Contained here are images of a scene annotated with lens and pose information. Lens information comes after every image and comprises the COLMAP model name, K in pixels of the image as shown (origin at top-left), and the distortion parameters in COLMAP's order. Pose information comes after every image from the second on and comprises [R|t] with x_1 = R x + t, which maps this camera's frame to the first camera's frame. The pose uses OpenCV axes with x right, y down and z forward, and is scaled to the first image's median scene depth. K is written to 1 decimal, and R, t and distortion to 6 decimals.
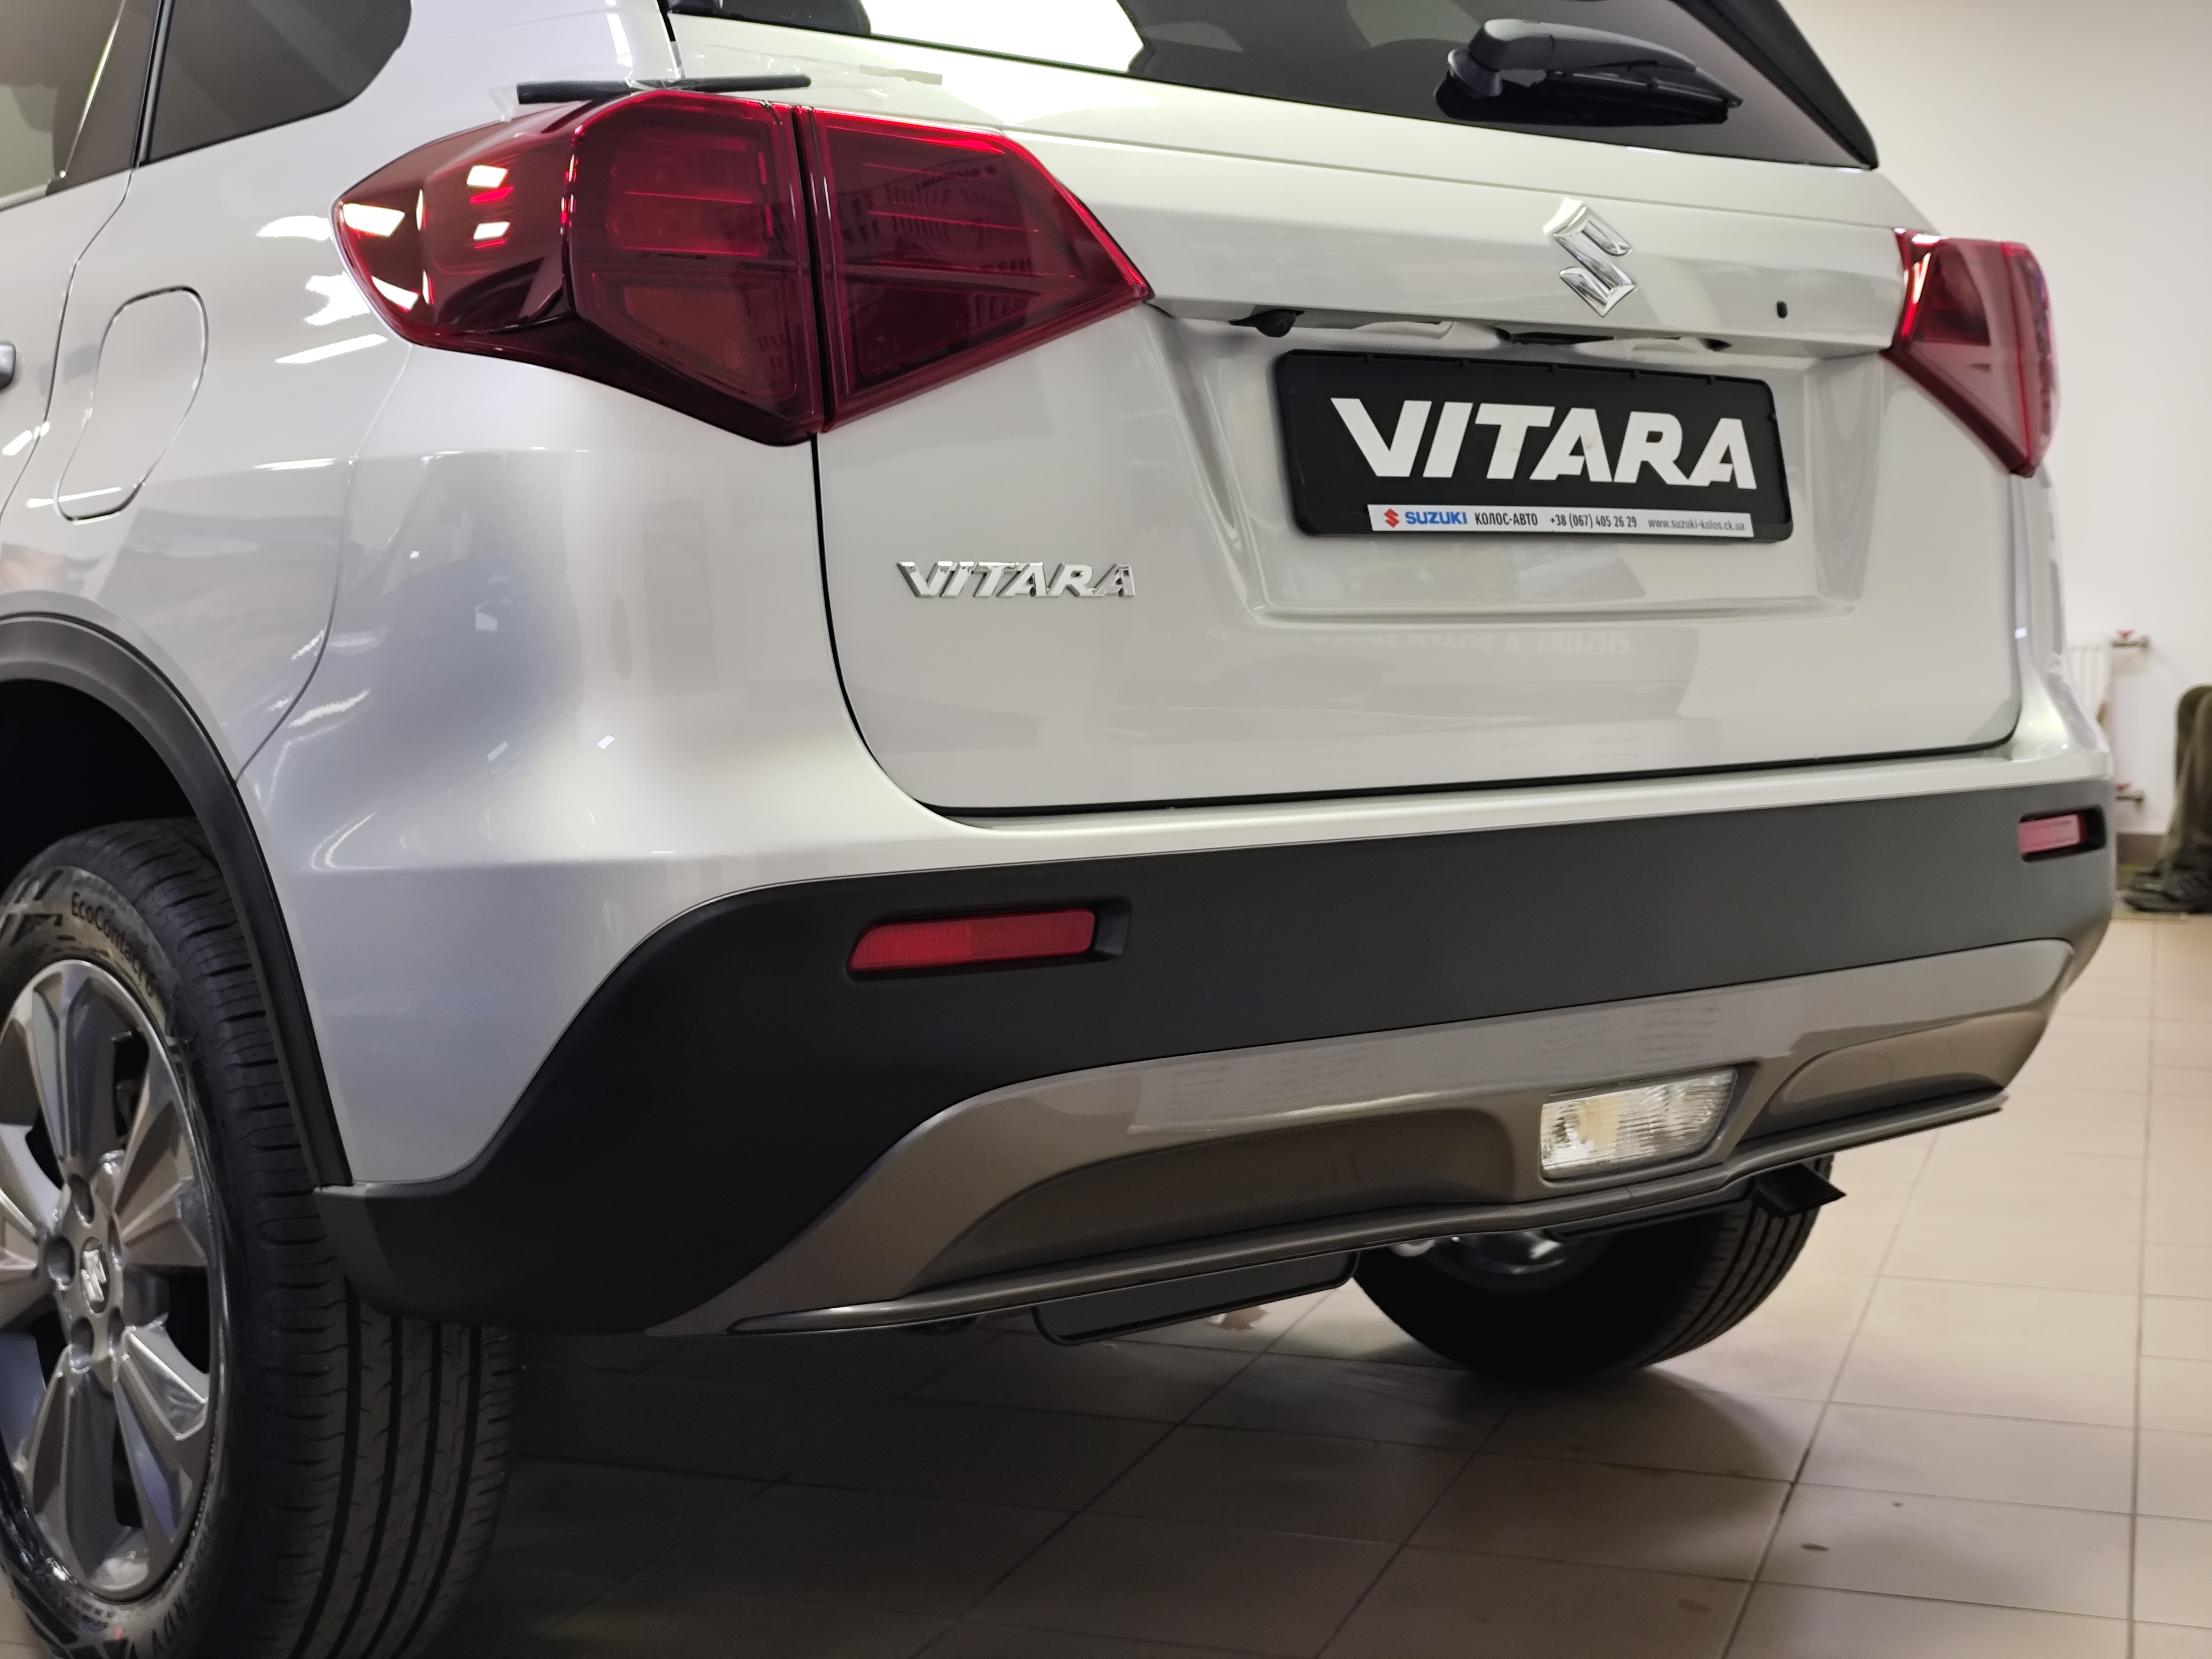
lens RADIAL K [[3045.2, 0, 1114.3], [0, 3045.2, 819.0], [0, 0, 1]] dist [0.111021, -0.389559]
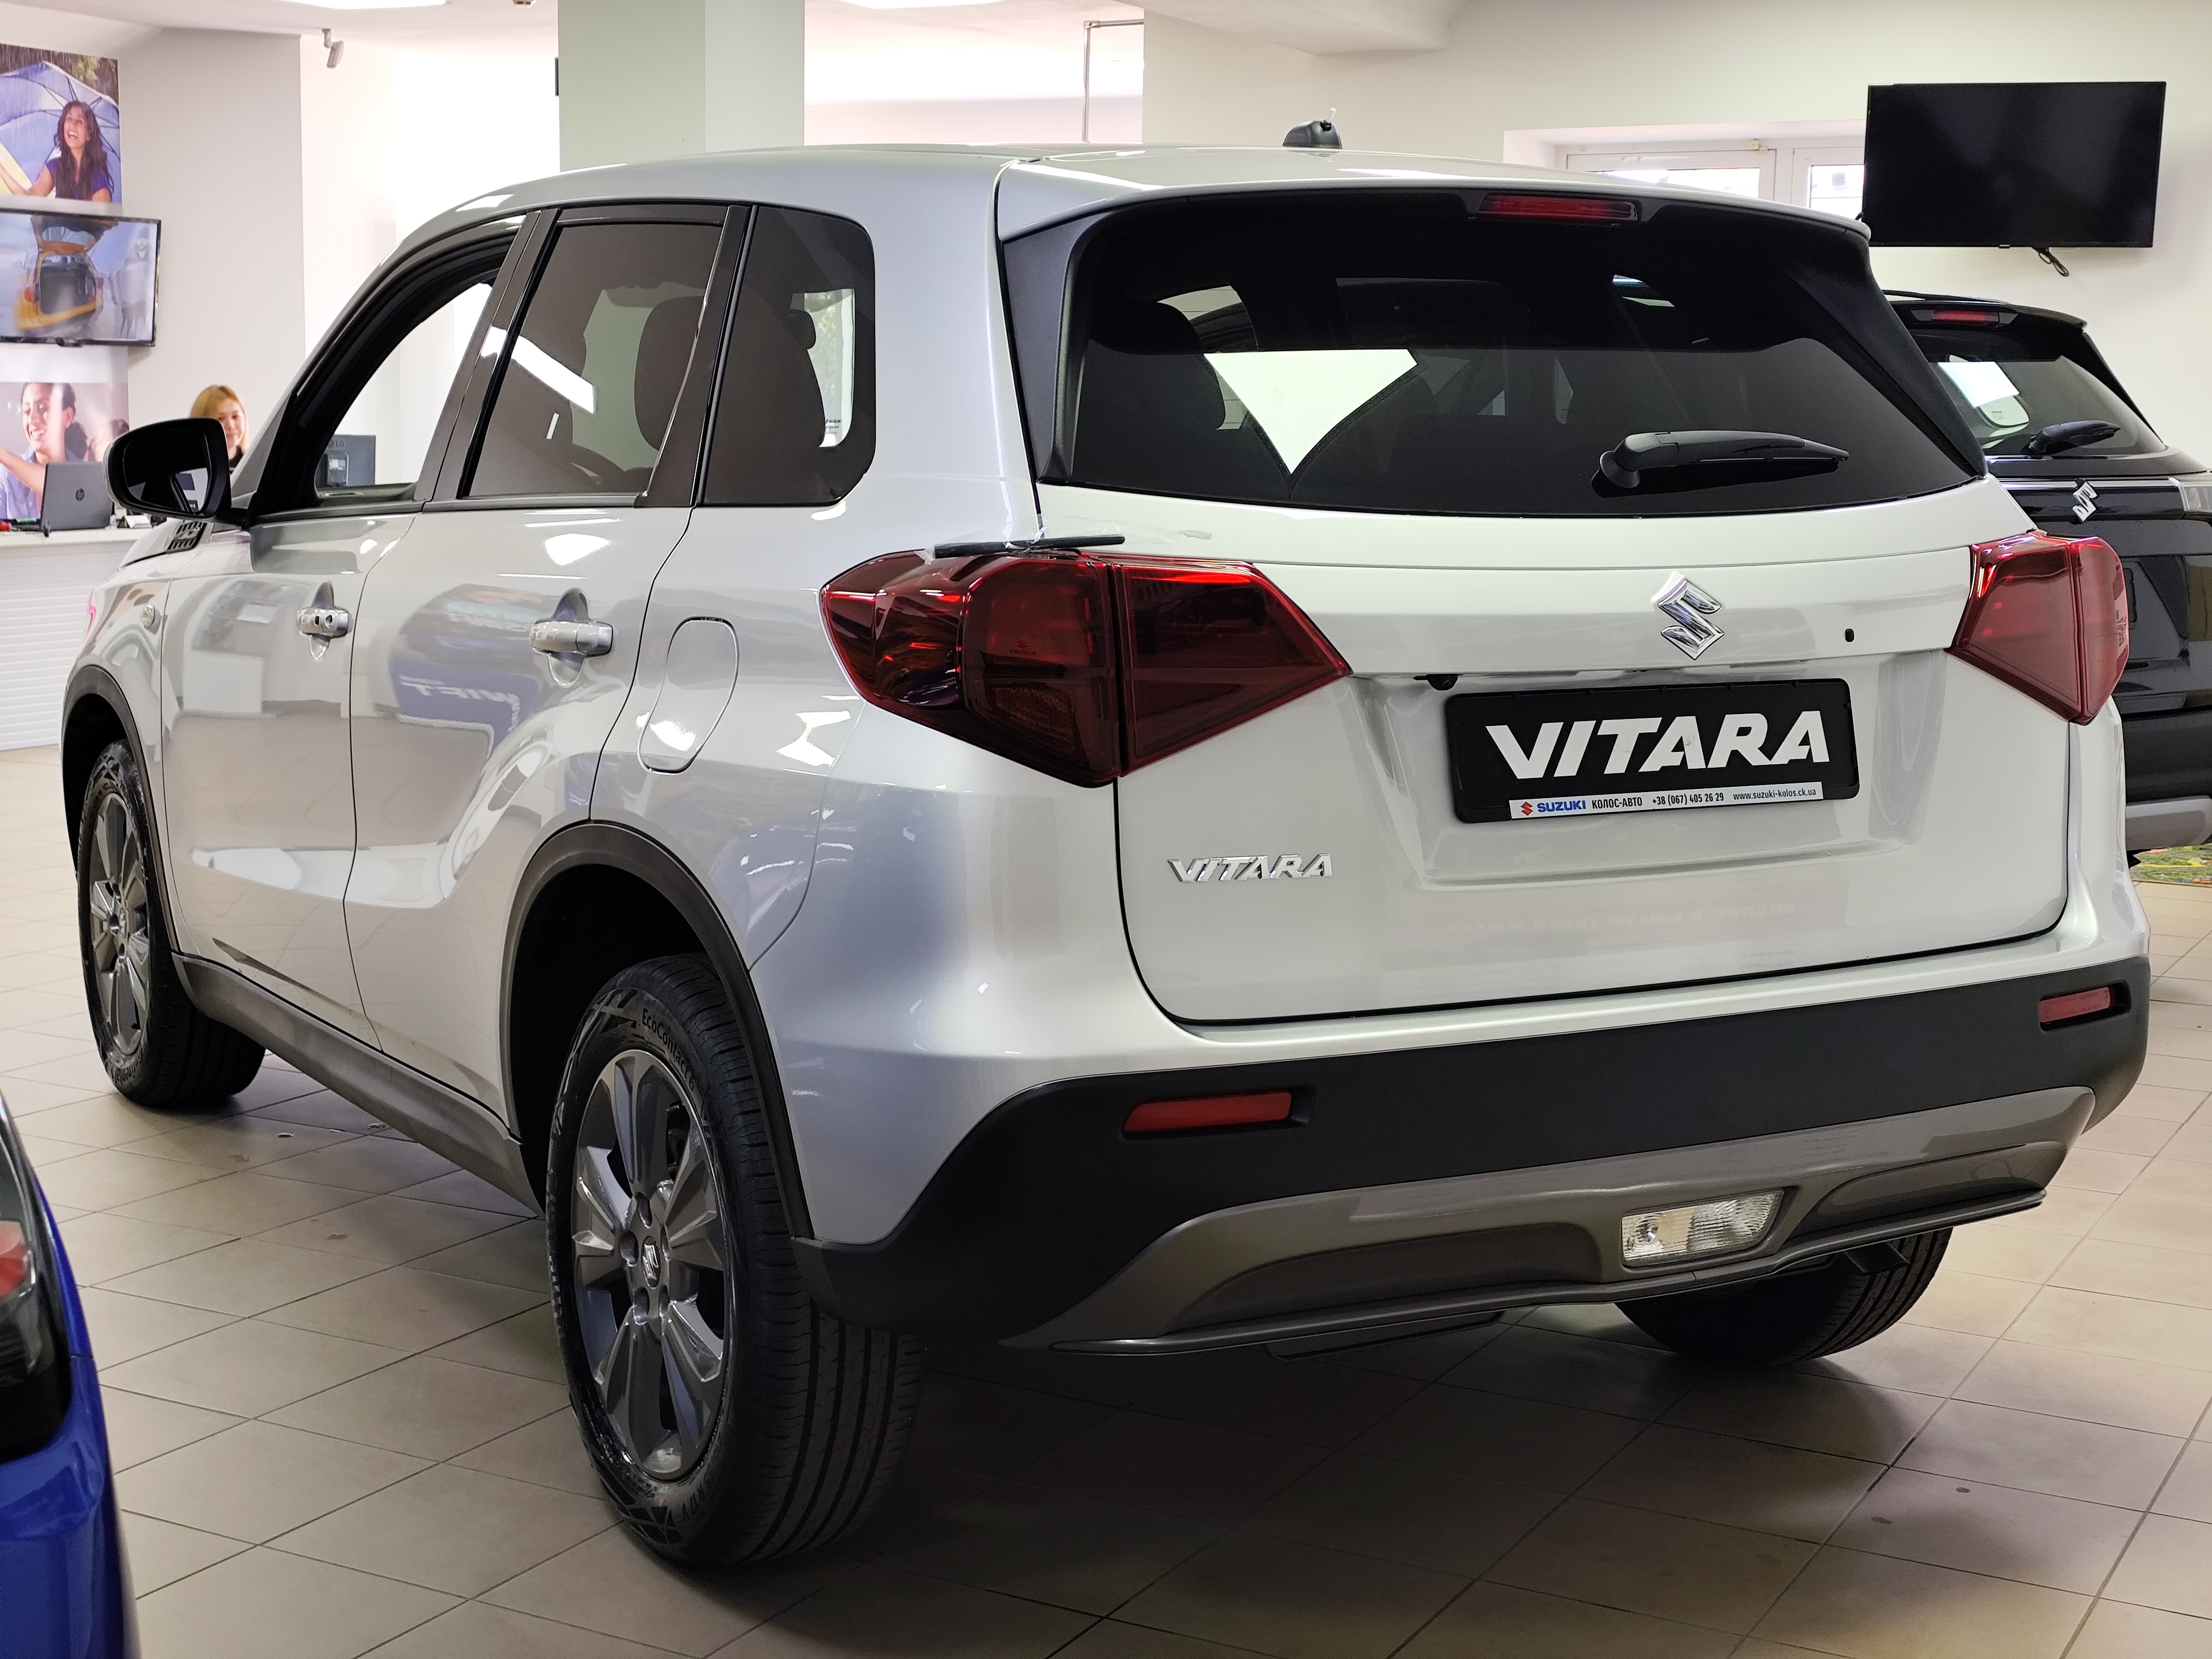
lens RADIAL K [[2992.2, 0, 1111.9], [0, 2992.2, 811.5], [0, 0, 1]] dist [0.158510, -0.538770]
pose [[0.985904, 0.037806, -0.162982, 0.123672], [-0.029042, 0.998018, 0.055825, -0.164021], [0.164770, -0.050305, 0.985048, -0.409988]]
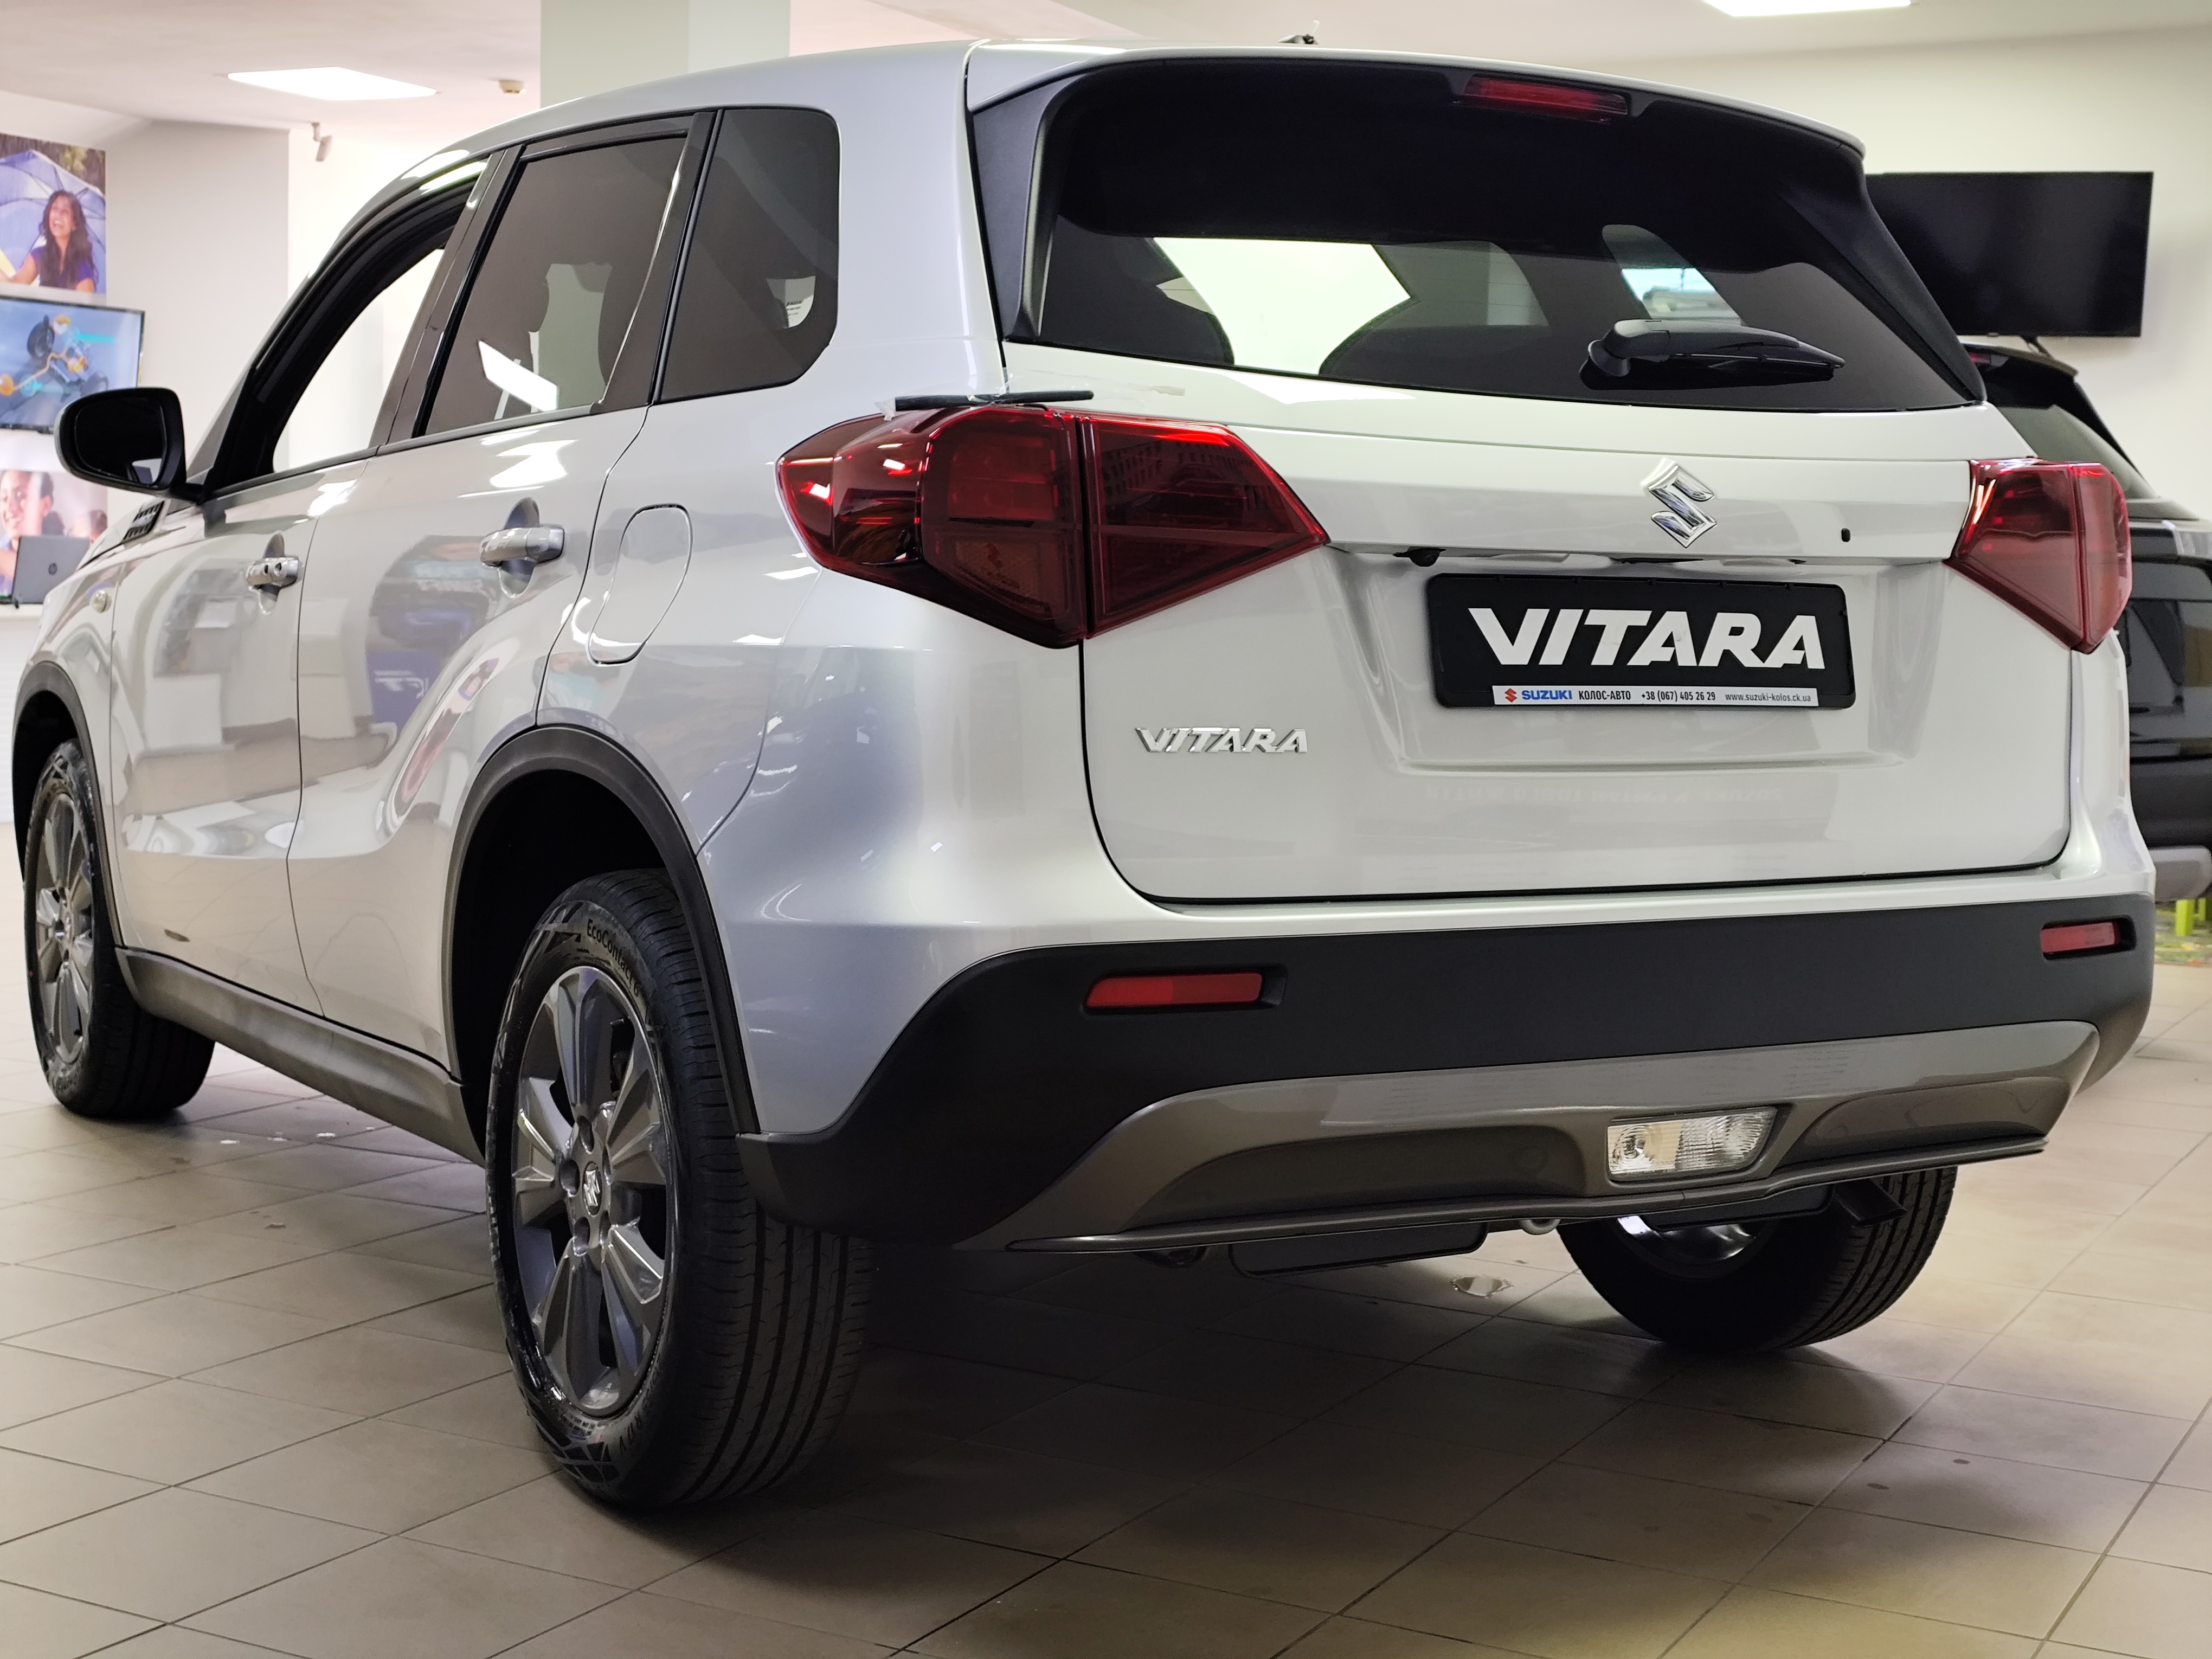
lens RADIAL K [[2998.2, 0, 1123.4], [0, 2998.2, 835.2], [0, 0, 1]] dist [0.153995, -0.546579]
pose [[0.986811, 0.041101, -0.156570, 0.128312], [-0.040044, 0.999149, 0.009903, -0.040210], [0.156843, -0.003503, 0.987617, -0.357027]]
